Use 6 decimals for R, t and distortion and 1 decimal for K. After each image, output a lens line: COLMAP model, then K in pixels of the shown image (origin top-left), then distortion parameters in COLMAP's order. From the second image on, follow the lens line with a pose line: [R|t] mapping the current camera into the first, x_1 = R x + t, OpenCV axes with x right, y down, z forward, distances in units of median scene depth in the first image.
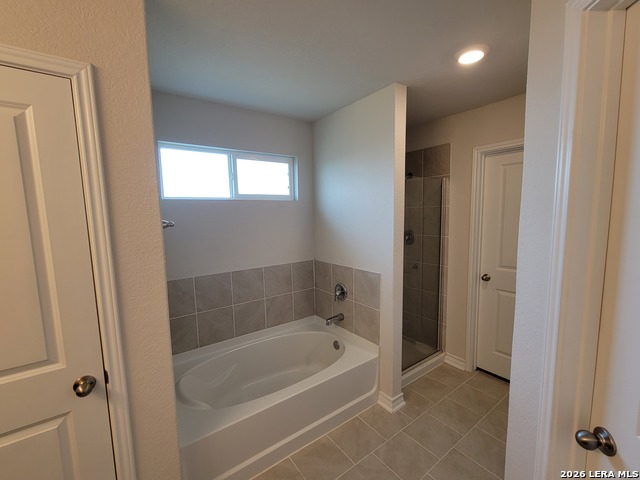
lens RADIAL K [[276.2, 0, 321.2], [0, 276.2, 239.0], [0, 0, 1]] dist [0.000078, -0.000881]
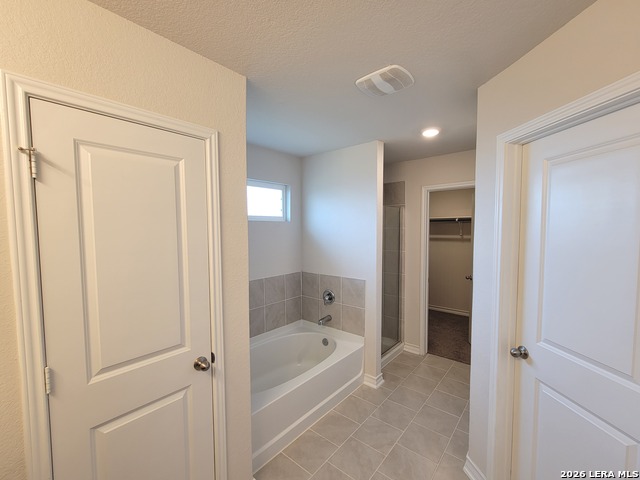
lens RADIAL K [[276.2, 0, 318.5], [0, 276.2, 239.2], [0, 0, 1]] dist [0.000078, -0.000881]
pose [[0.972497, 0.005181, 0.232859, -0.296162], [0.008244, 0.998360, -0.056645, 0.005880], [-0.232770, 0.057006, 0.970860, -0.216060]]
